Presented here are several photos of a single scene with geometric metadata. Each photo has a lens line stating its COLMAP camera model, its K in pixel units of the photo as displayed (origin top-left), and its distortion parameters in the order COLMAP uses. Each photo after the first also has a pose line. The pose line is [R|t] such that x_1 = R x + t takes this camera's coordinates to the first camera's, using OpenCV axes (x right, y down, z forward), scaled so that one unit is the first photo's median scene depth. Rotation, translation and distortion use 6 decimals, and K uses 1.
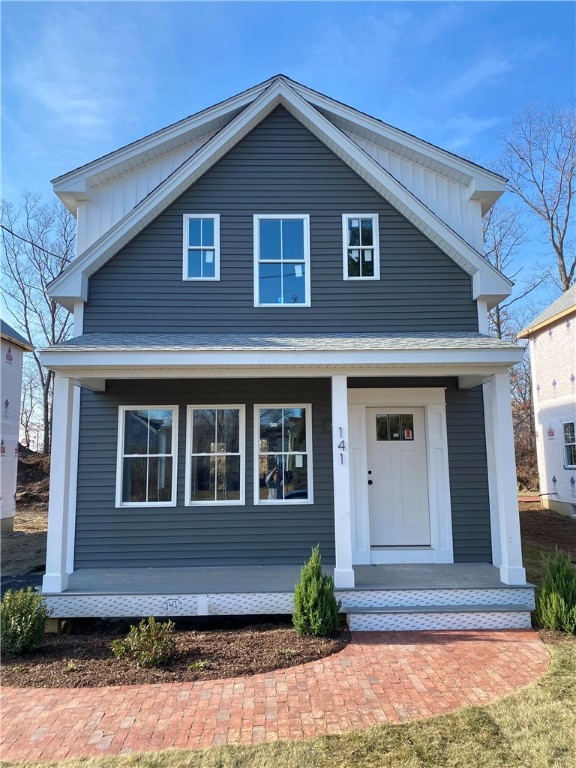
lens RADIAL K [[584.7, 0, 288.0], [0, 584.7, 384.0], [0, 0, 1]] dist [0.007538, 0.029718]
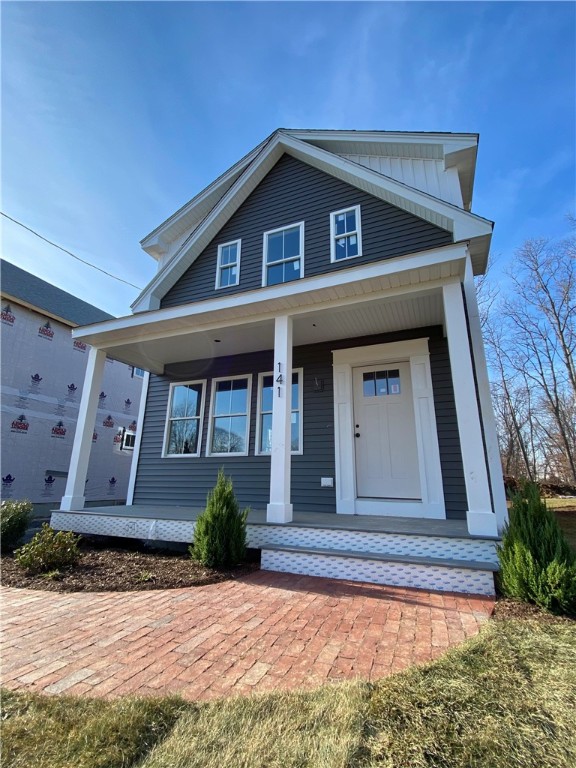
lens RADIAL K [[349.7, 0, 287.4], [0, 349.7, 386.4], [0, 0, 1]] dist [0.000139, -0.000402]
pose [[0.914508, -0.083590, -0.395838, 0.276384], [0.029607, 0.989626, -0.140581, 0.163747], [0.403483, 0.116843, 0.907496, 0.369727]]
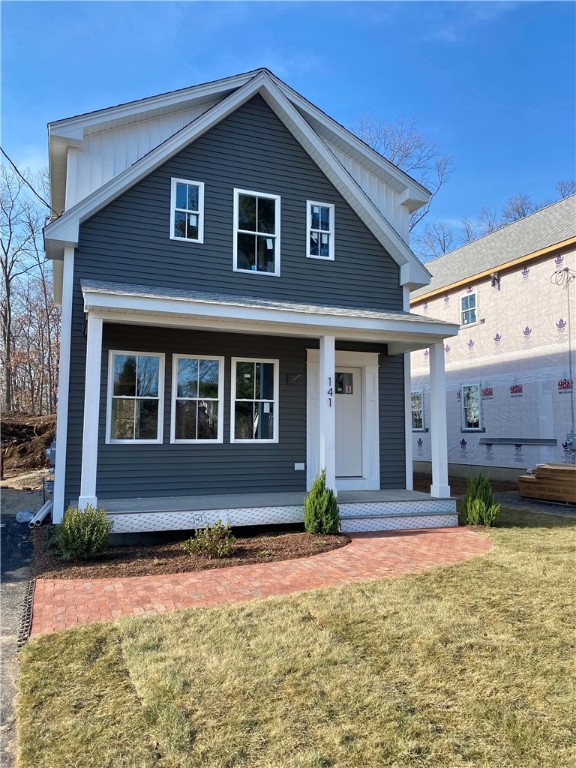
lens RADIAL K [[584.7, 0, 288.0], [0, 584.7, 384.0], [0, 0, 1]] dist [0.007538, 0.029718]
pose [[0.938163, 0.048071, 0.342841, -0.340076], [-0.062525, 0.997555, 0.031224, 0.044932], [-0.340501, -0.050729, 0.938875, -0.113644]]
